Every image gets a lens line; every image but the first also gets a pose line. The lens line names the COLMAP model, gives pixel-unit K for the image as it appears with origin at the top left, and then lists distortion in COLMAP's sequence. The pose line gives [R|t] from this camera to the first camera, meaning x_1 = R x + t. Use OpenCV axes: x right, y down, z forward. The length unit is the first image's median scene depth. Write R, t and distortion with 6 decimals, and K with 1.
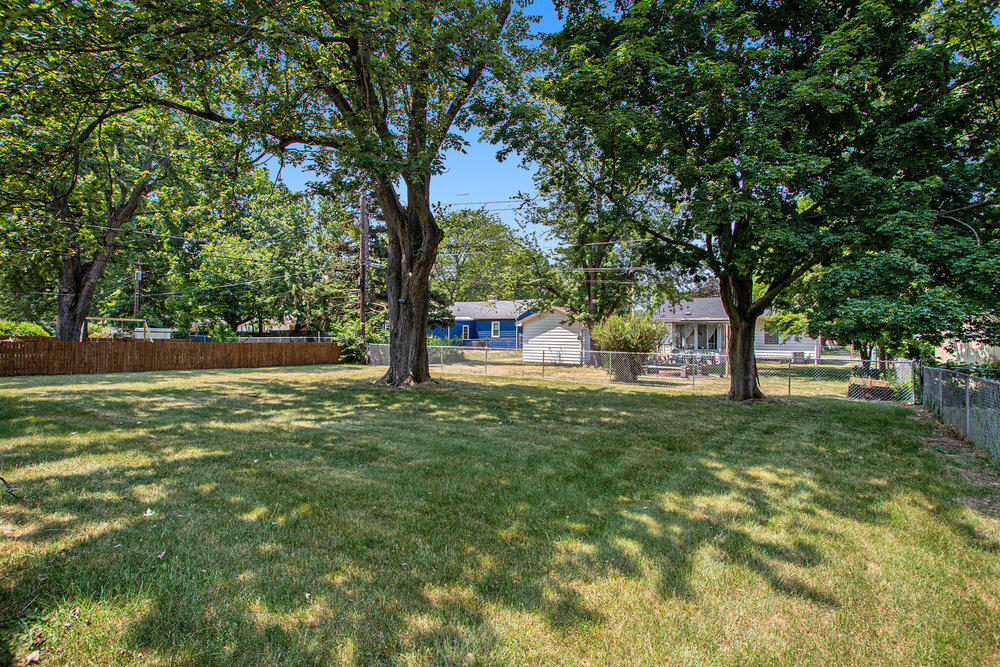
lens RADIAL K [[482.2, 0, 500.0], [0, 482.2, 333.5], [0, 0, 1]] dist [-0.002050, -0.000180]
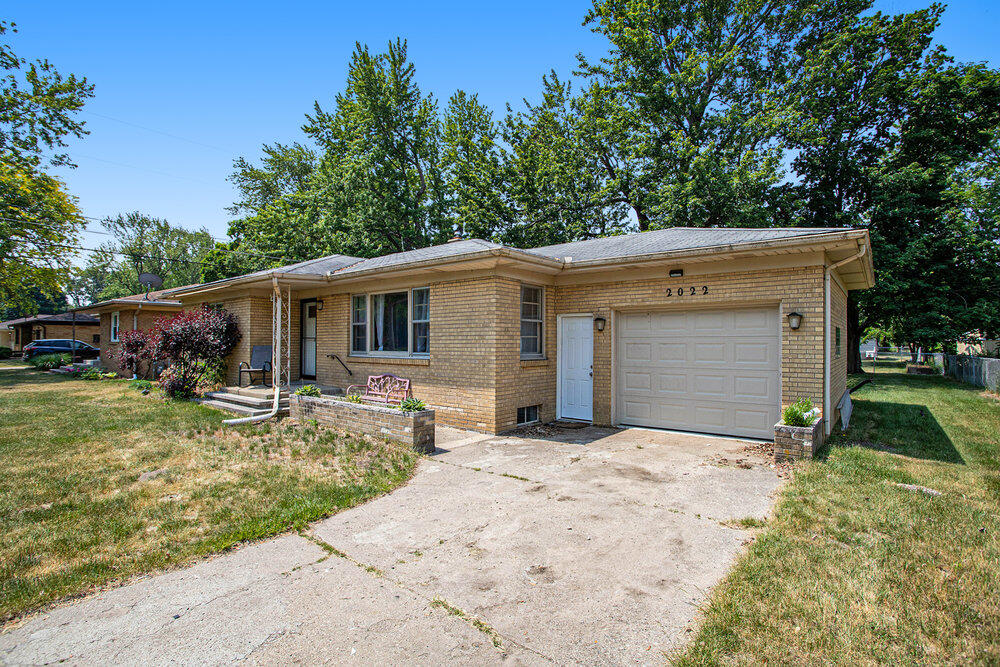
lens RADIAL K [[482.2, 0, 500.0], [0, 482.2, 333.5], [0, 0, 1]] dist [-0.002050, -0.000180]
pose [[0.998889, -0.004645, -0.046893, -0.856715], [0.004097, 0.999922, -0.011788, -0.010486], [0.046945, 0.011583, 0.998830, -1.047063]]
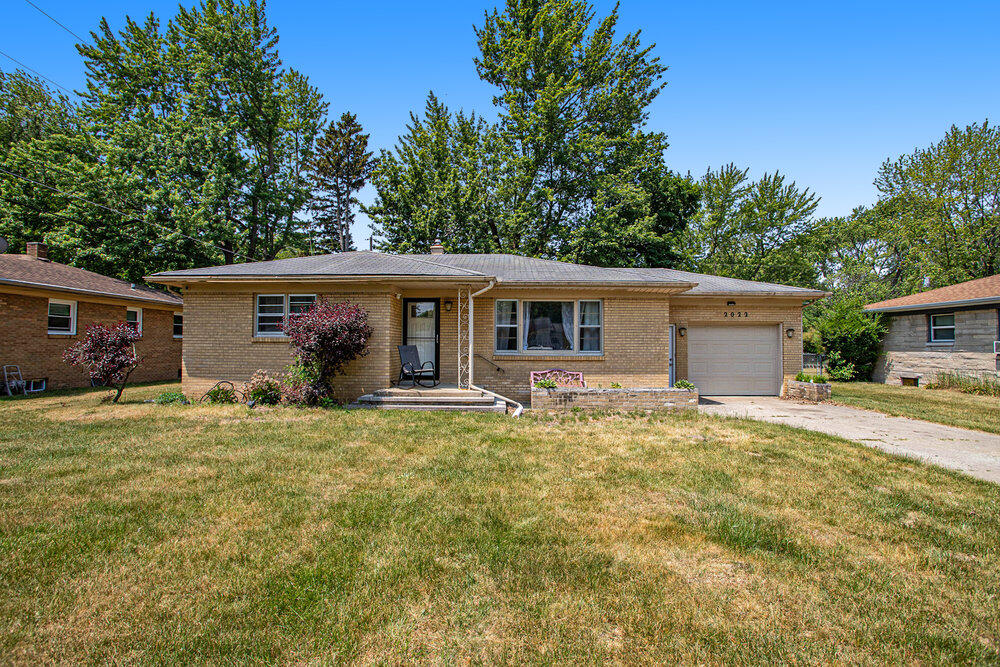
lens RADIAL K [[482.2, 0, 500.0], [0, 482.2, 333.5], [0, 0, 1]] dist [-0.002050, -0.000180]
pose [[0.806517, 0.012974, 0.591068, -3.887958], [-0.001311, 0.999796, -0.020157, 0.007902], [-0.591209, 0.015482, 0.806370, -0.809042]]
